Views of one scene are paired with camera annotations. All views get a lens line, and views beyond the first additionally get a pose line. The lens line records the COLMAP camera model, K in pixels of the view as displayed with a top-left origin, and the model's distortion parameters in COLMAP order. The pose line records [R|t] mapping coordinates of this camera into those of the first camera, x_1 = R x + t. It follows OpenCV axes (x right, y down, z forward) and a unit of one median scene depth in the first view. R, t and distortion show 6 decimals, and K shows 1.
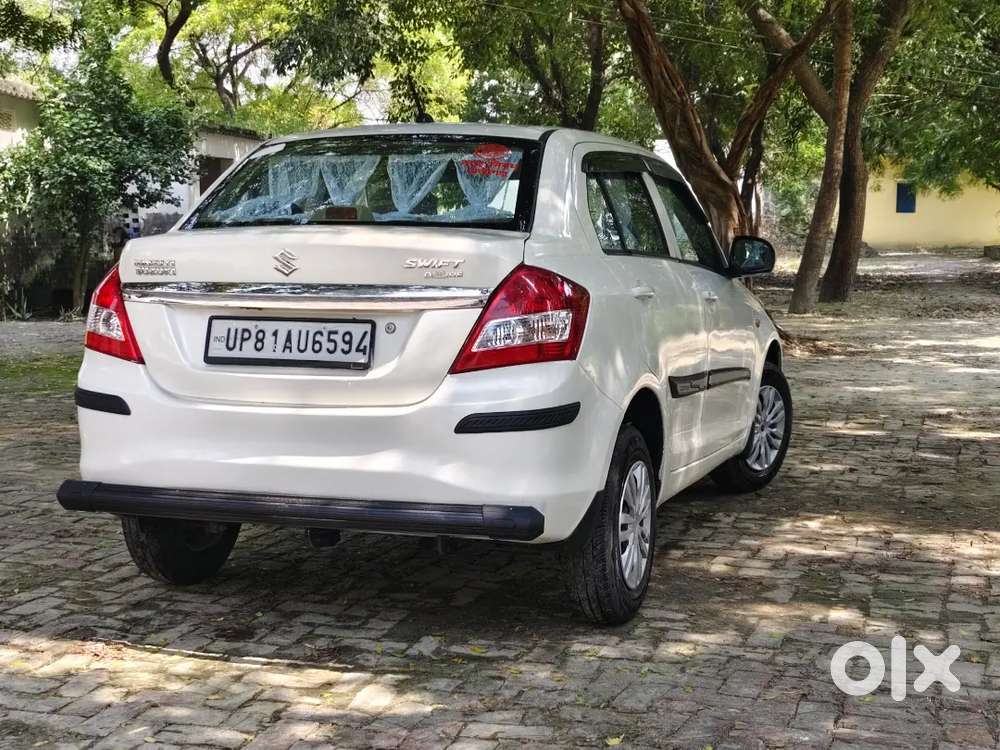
lens RADIAL K [[1471.5, 0, 489.5], [0, 1471.5, 385.9], [0, 0, 1]] dist [-0.009127, 0.084356]
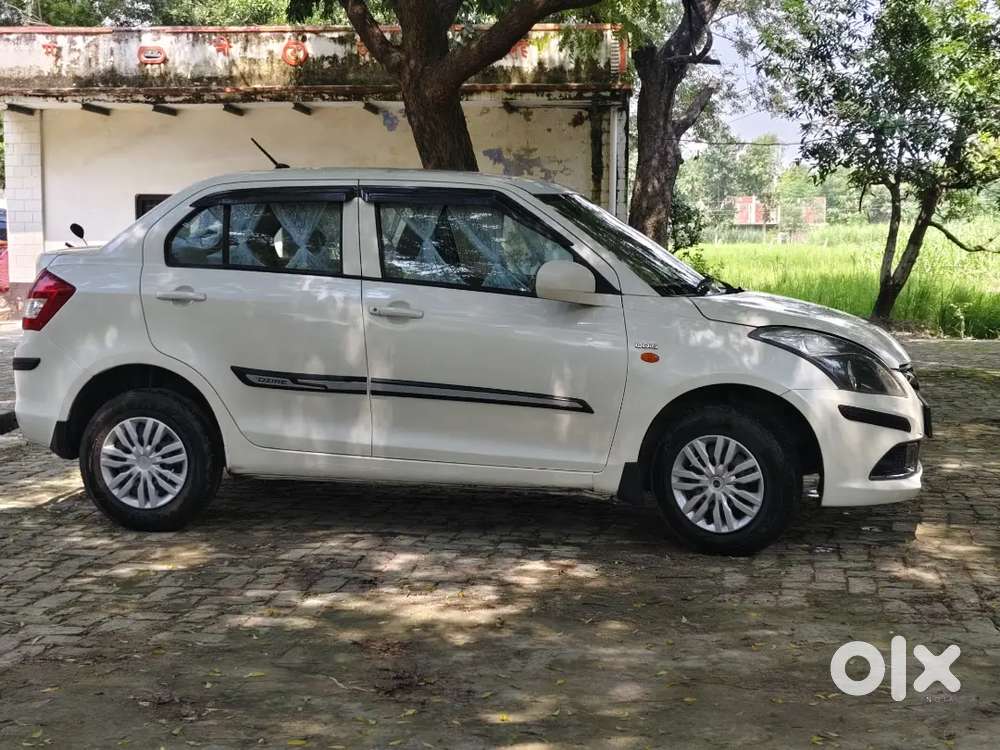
lens RADIAL K [[1474.9, 0, 511.5], [0, 1474.9, 376.7], [0, 0, 1]] dist [-0.015680, 0.165146]
pose [[0.171860, 0.095822, -0.980450, 1.640932], [-0.110232, 0.990878, 0.077519, -0.142302], [0.978935, 0.094755, 0.180855, 1.178582]]
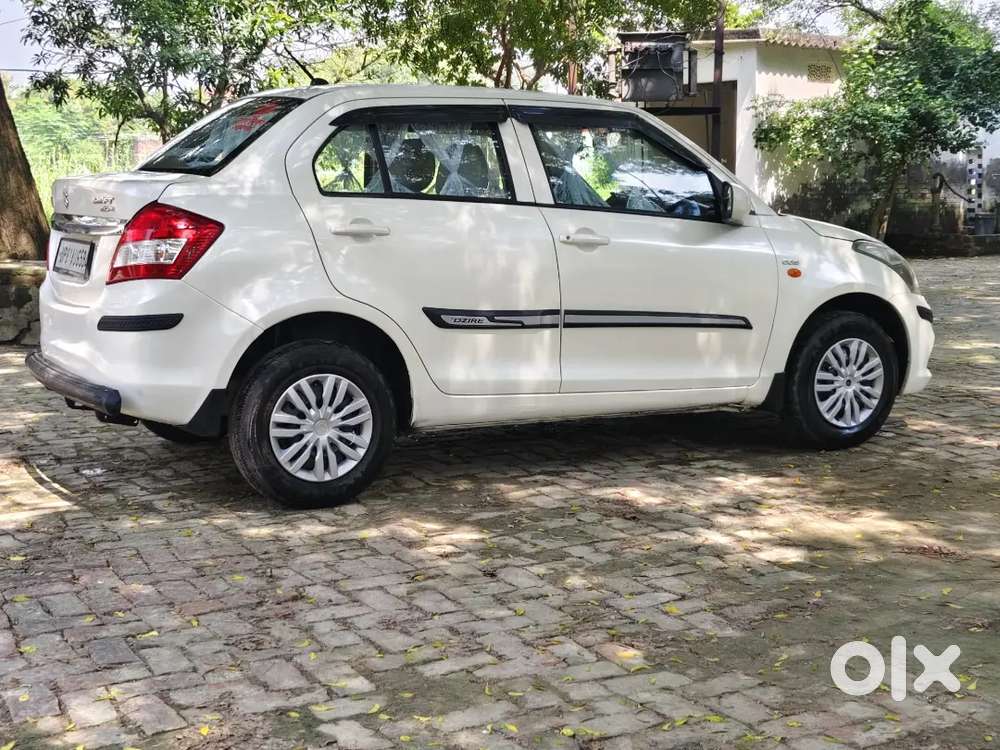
lens RADIAL K [[1460.6, 0, 503.7], [0, 1460.6, 389.4], [0, 0, 1]] dist [0.034490, -0.054889]
pose [[0.743023, 0.097004, -0.662199, 1.064651], [-0.071154, 0.995282, 0.065958, -0.025426], [0.665473, -0.001891, 0.746420, 0.247619]]
